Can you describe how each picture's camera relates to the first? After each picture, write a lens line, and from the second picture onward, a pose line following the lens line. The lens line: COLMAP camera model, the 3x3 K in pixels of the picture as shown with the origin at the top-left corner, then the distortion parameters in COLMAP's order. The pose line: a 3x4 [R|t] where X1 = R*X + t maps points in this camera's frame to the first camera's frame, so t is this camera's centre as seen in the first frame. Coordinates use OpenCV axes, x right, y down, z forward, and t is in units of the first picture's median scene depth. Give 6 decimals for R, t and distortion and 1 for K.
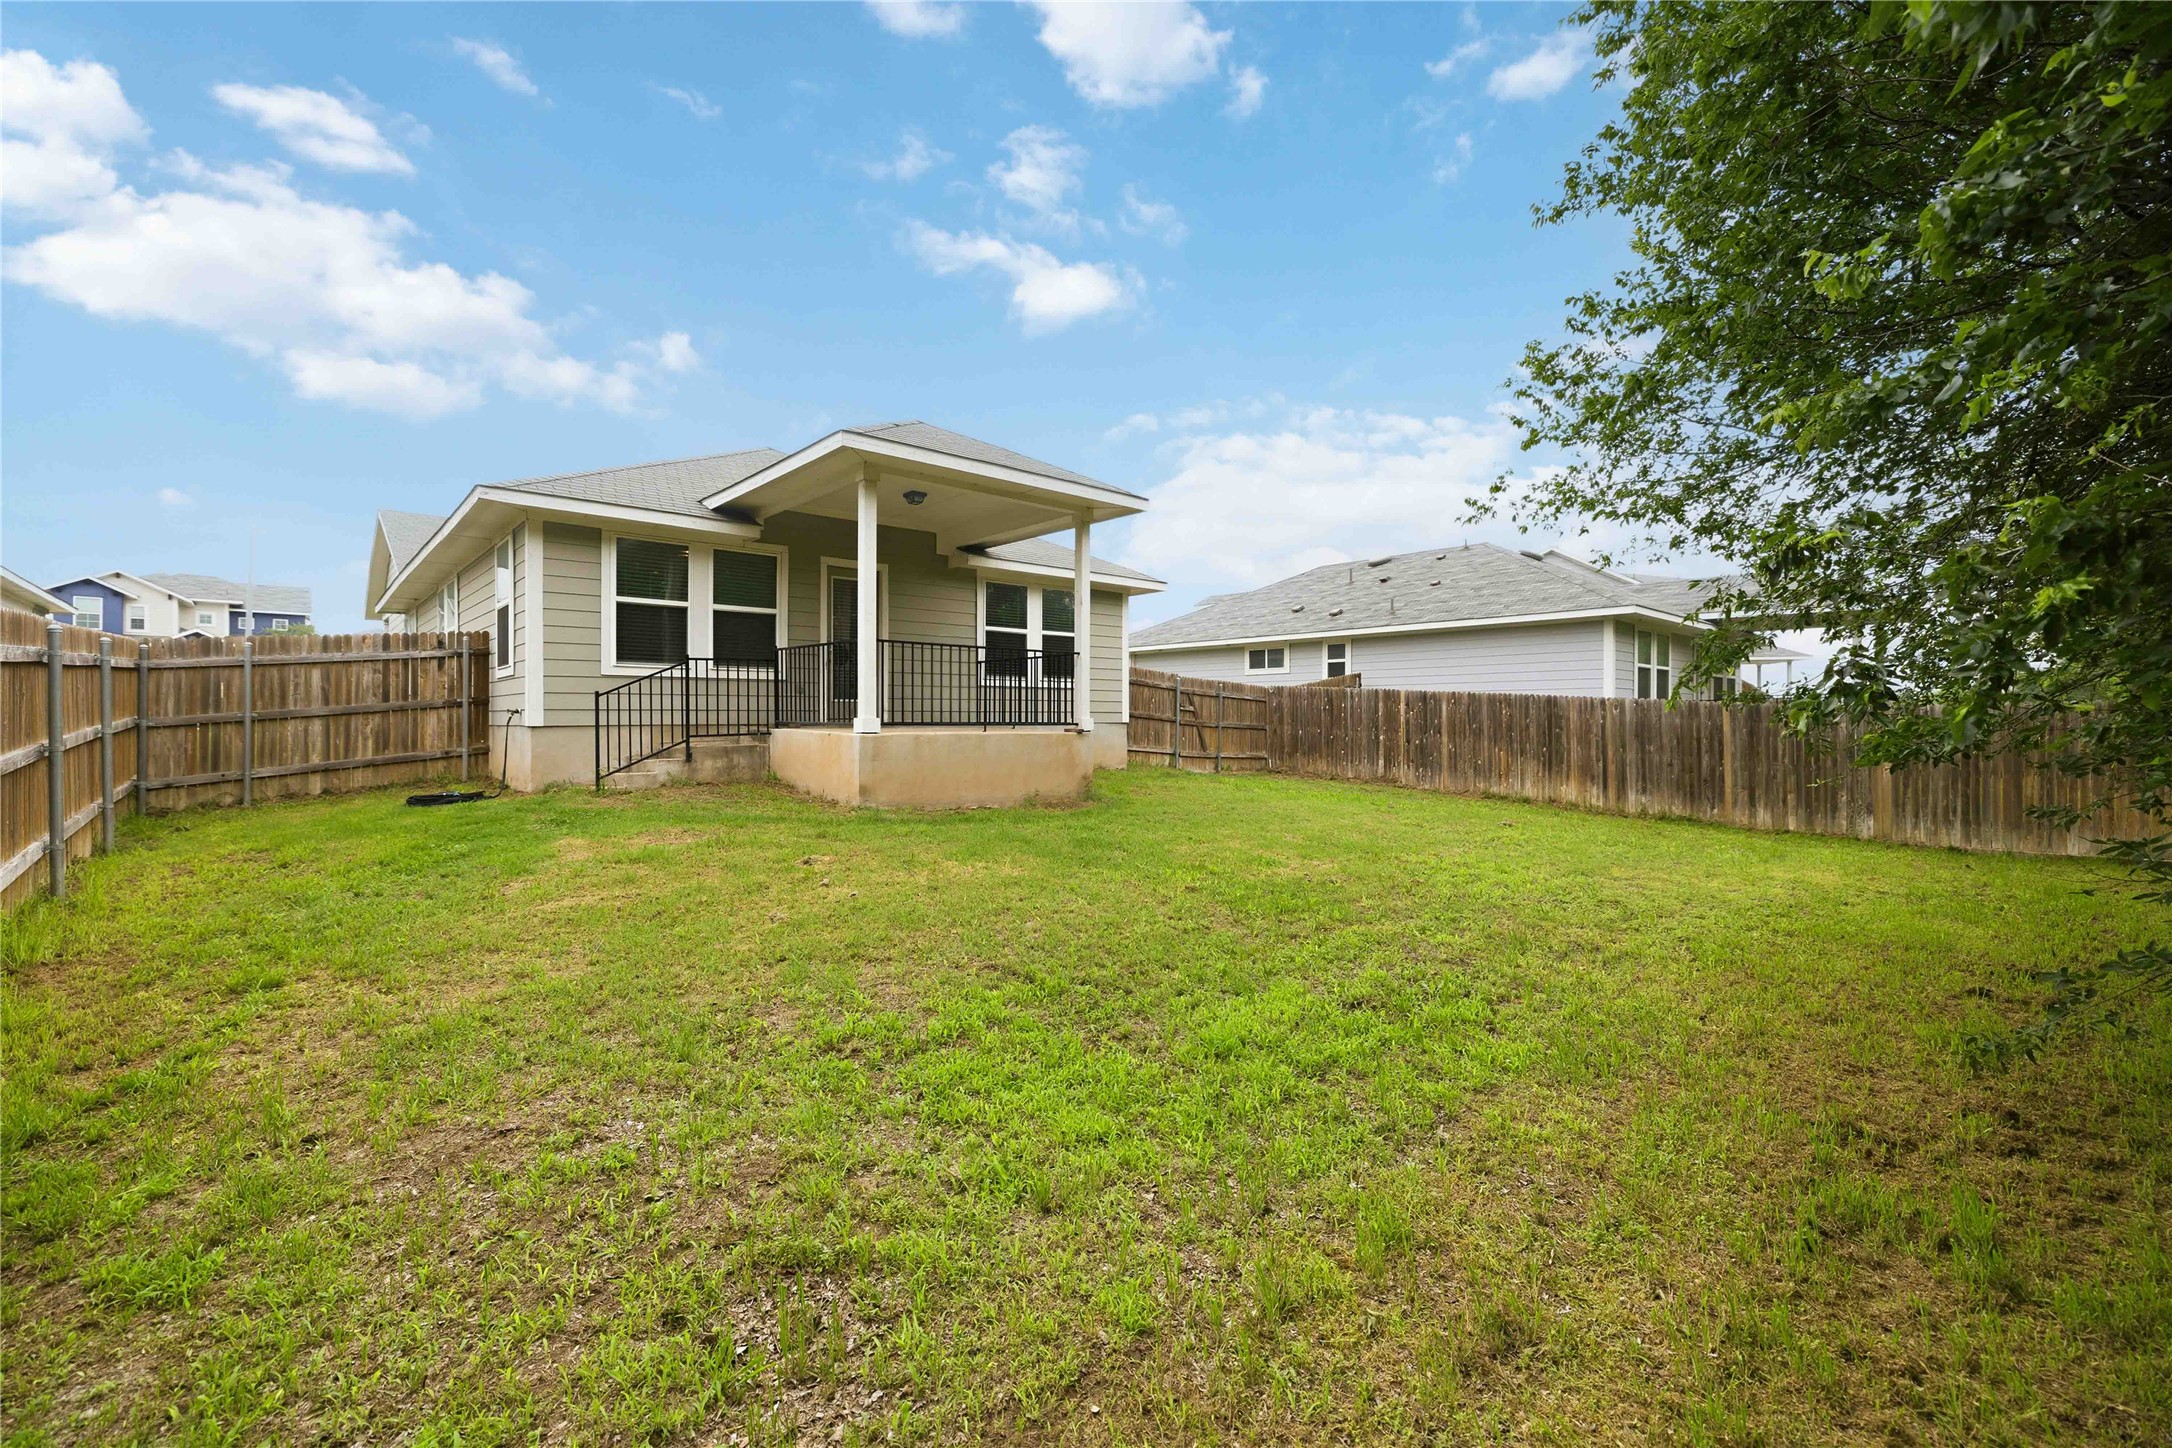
lens RADIAL K [[914.4, 0, 1064.1], [0, 914.4, 713.9], [0, 0, 1]] dist [0.000935, 0.000075]
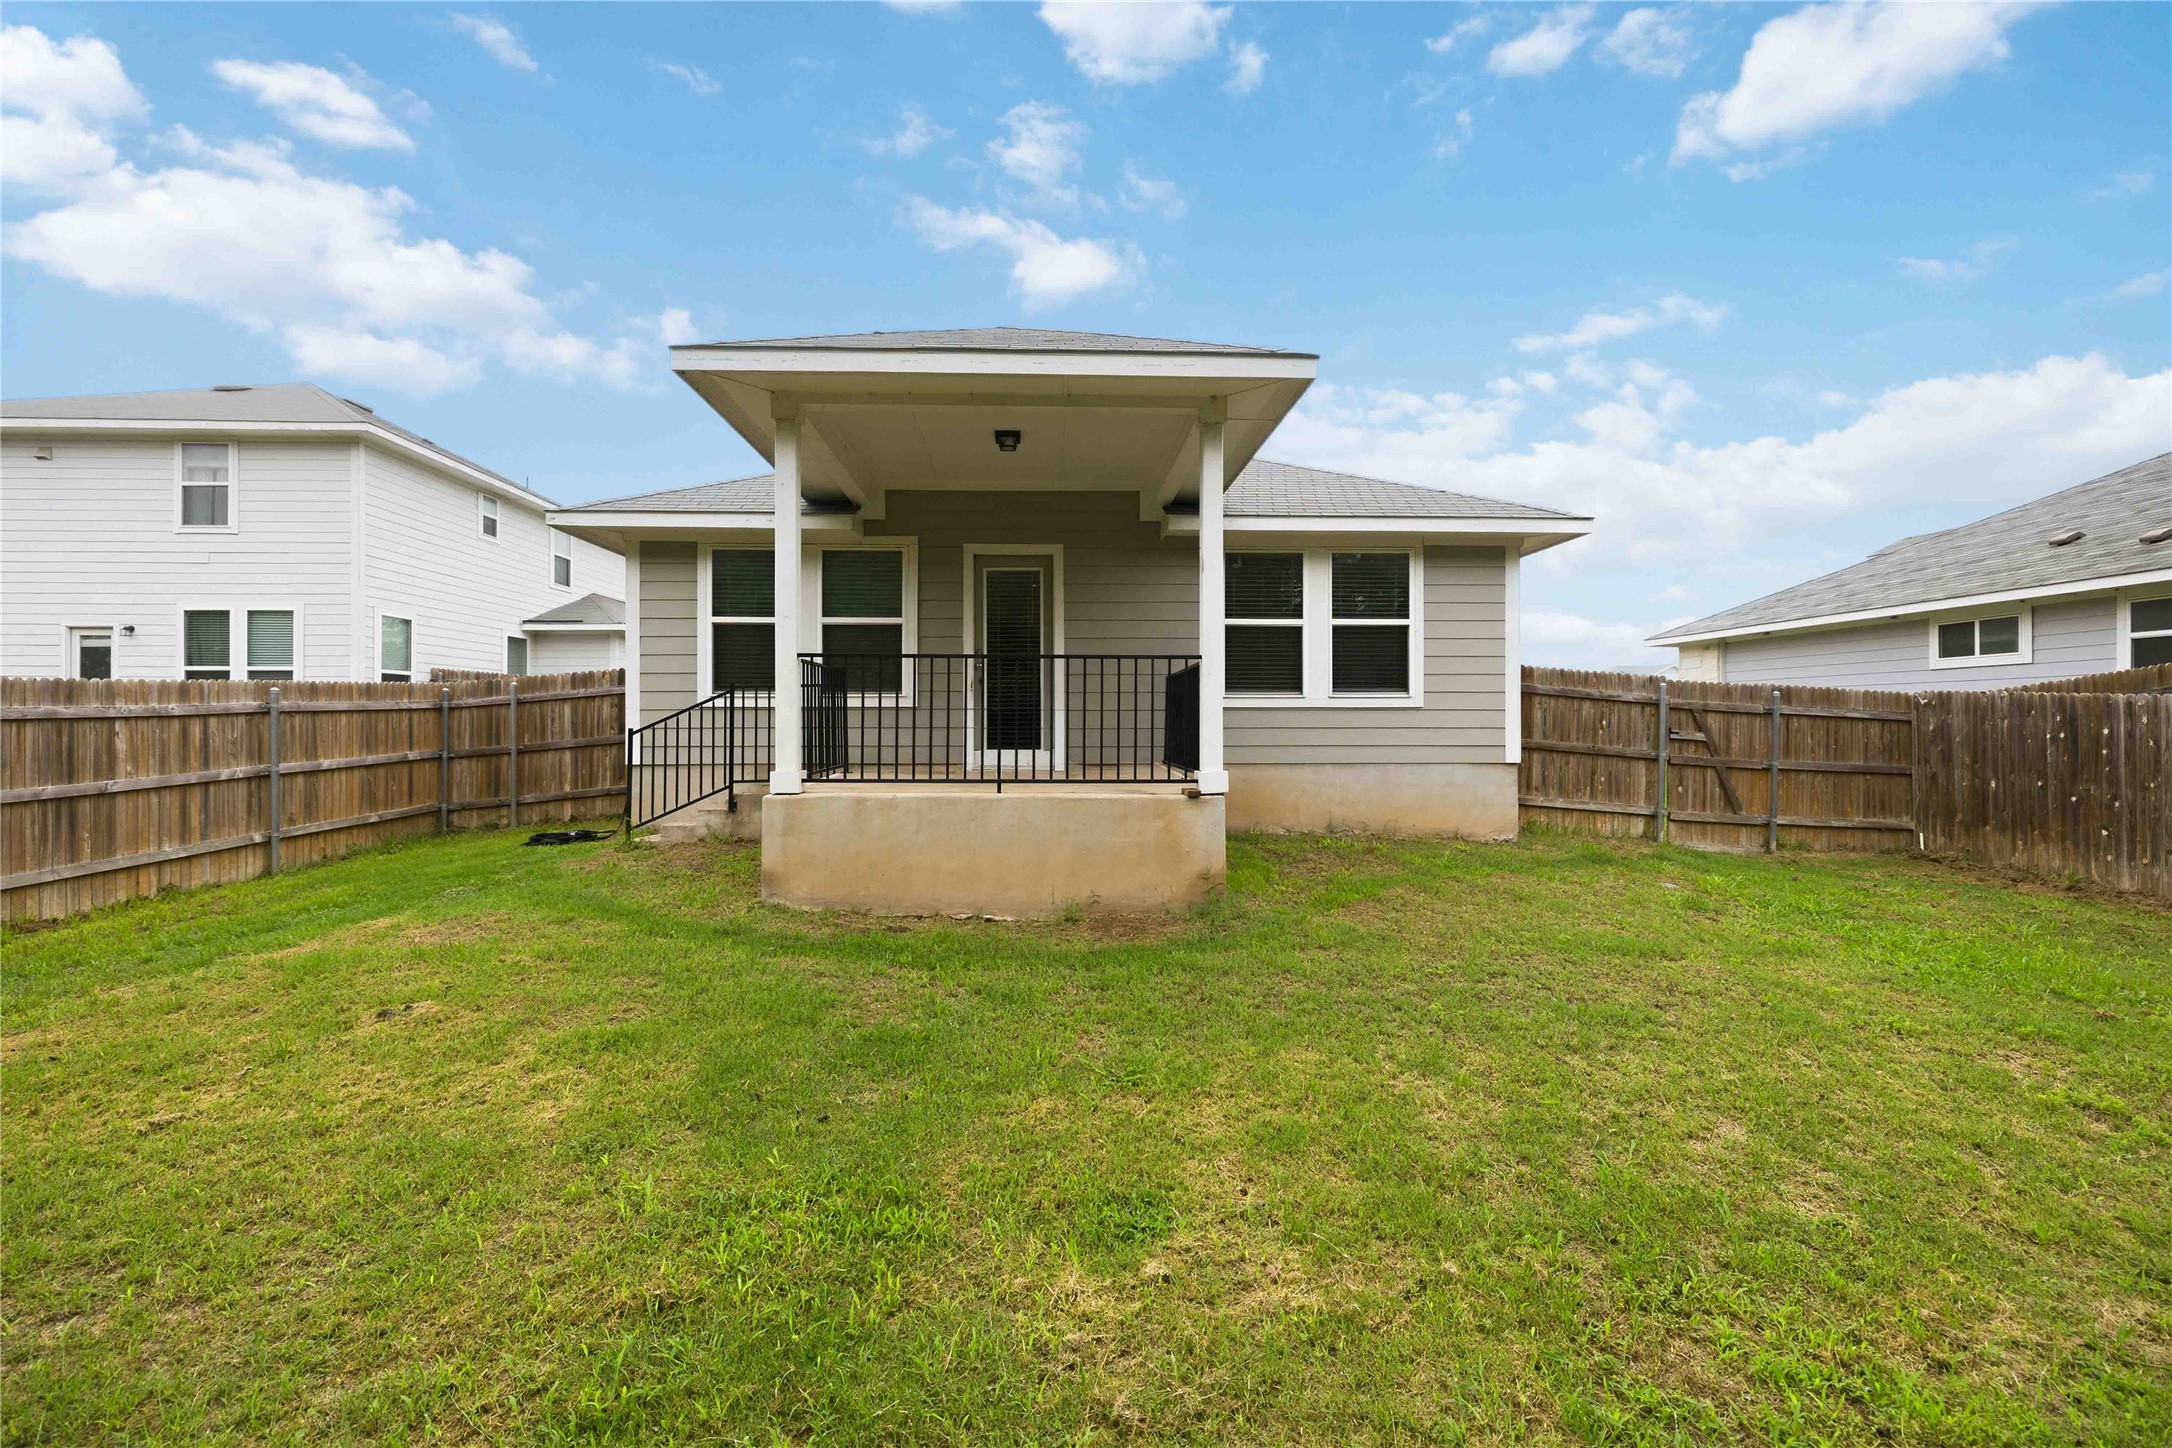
lens RADIAL K [[911.1, 0, 1074.9], [0, 911.1, 720.6], [0, 0, 1]] dist [0.001785, 0.000279]
pose [[0.776818, -0.002649, -0.629720, 0.303754], [0.002662, 0.999996, -0.000923, -0.025271], [0.629720, -0.000959, 0.776822, 0.499388]]
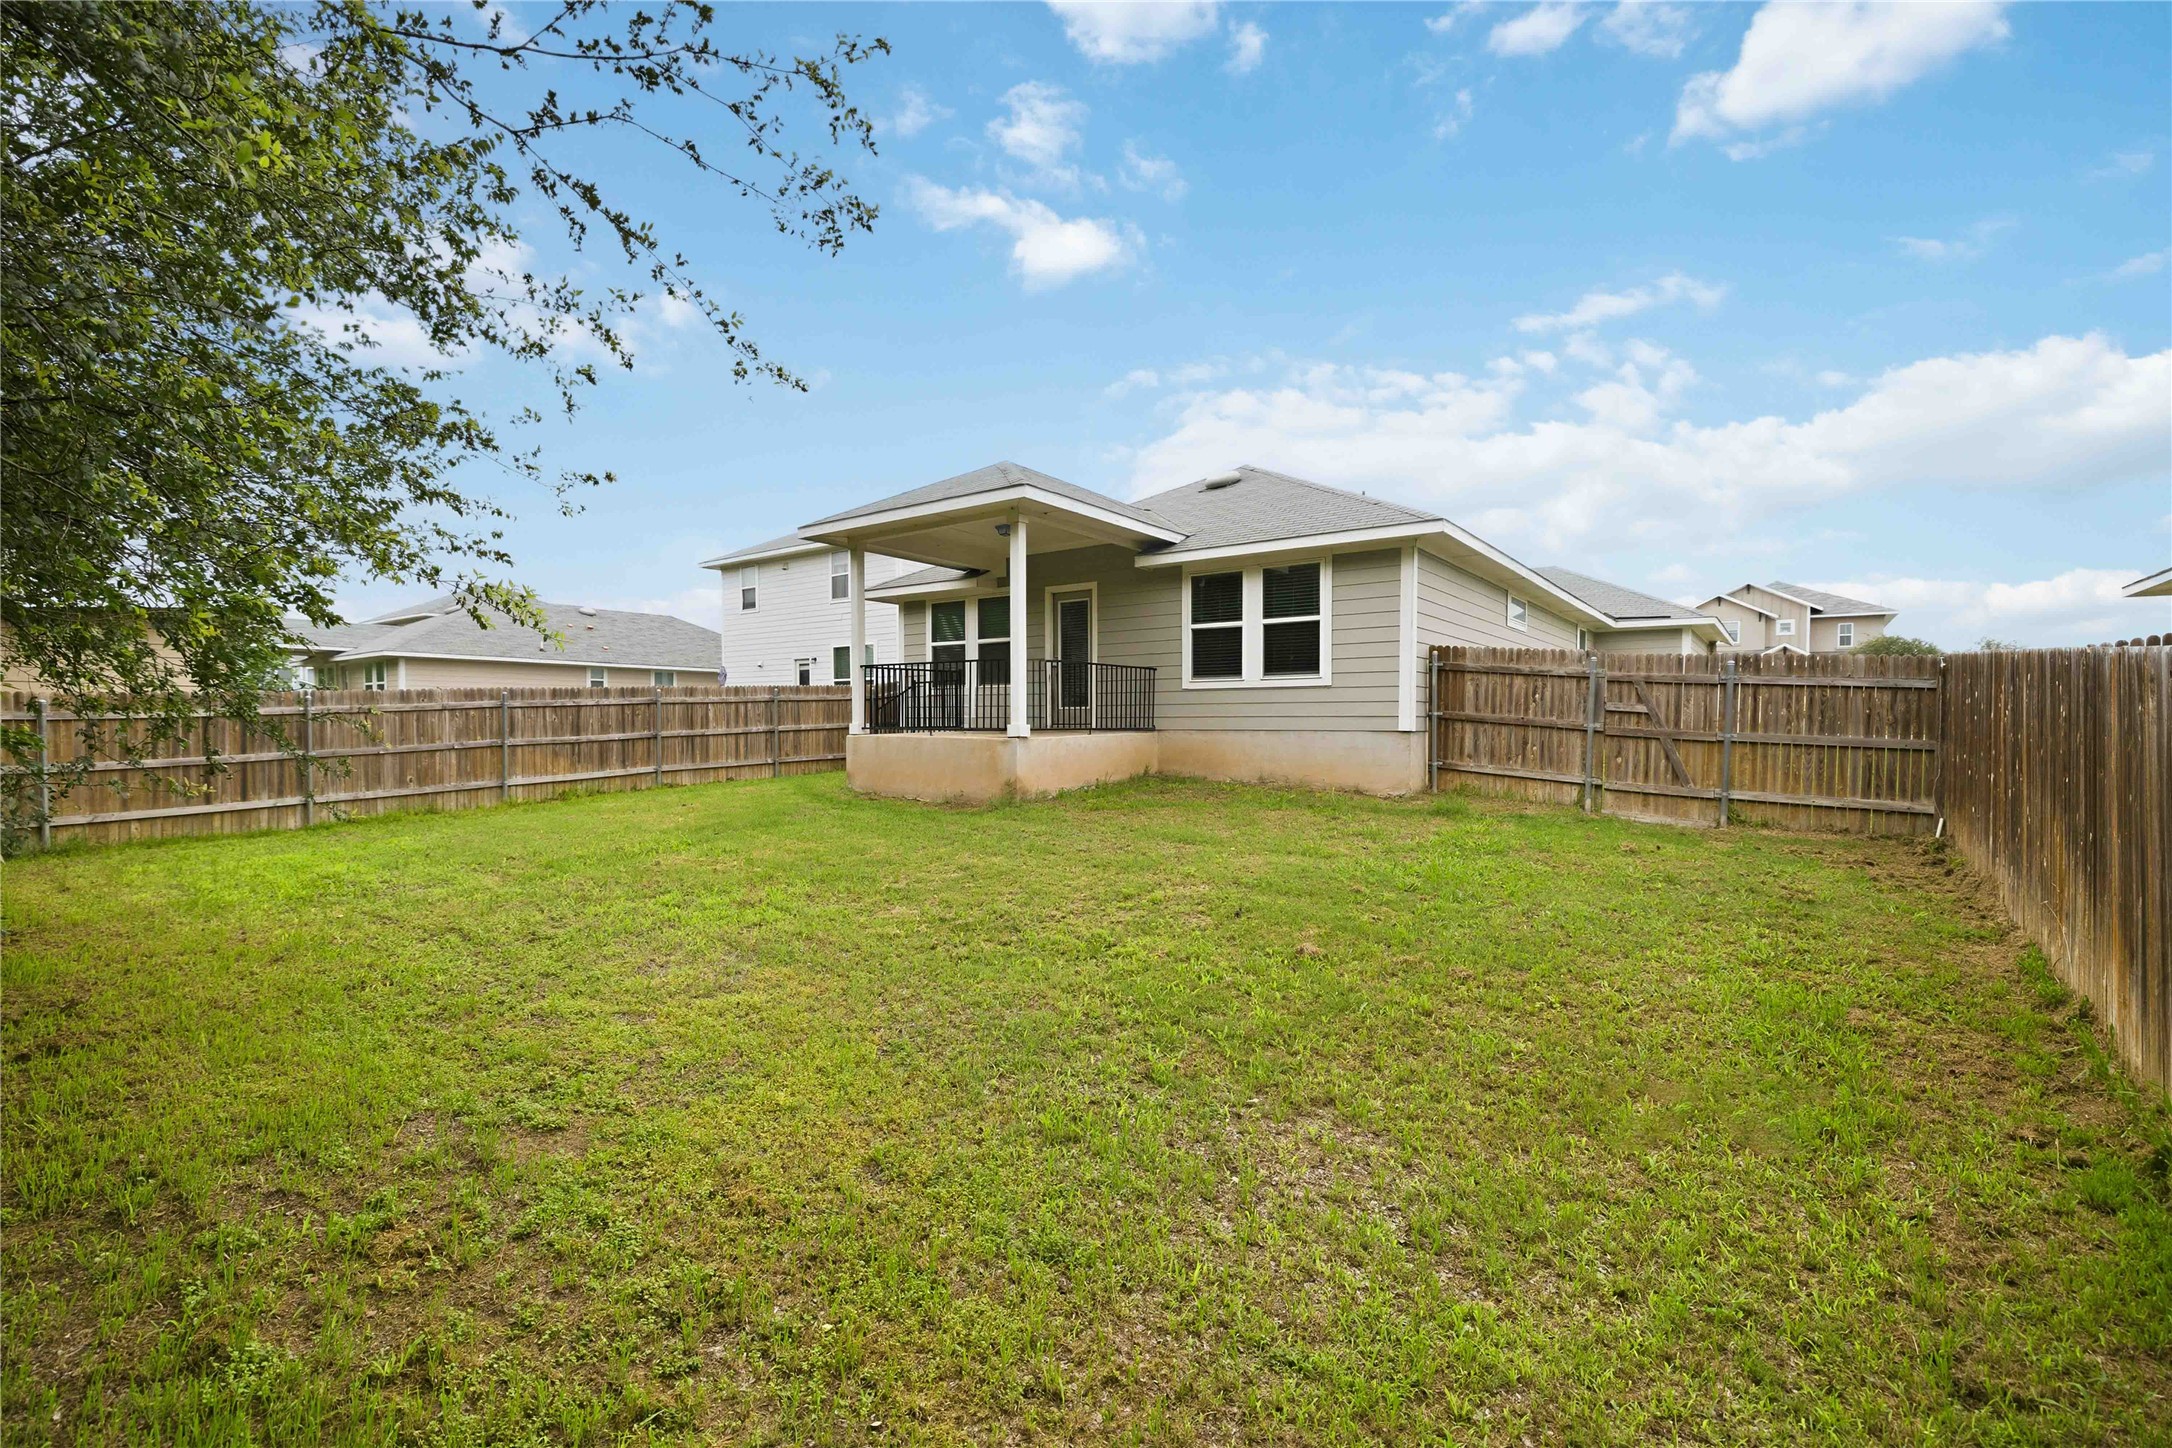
lens RADIAL K [[951.9, 0, 1086.0], [0, 951.9, 724.0], [0, 0, 1]] dist [0.003368, 0.000245]
pose [[0.213494, 0.001578, -0.976943, 1.009708], [0.002425, 0.999995, 0.002146, 0.002899], [0.976941, -0.002827, 0.213489, 0.837153]]
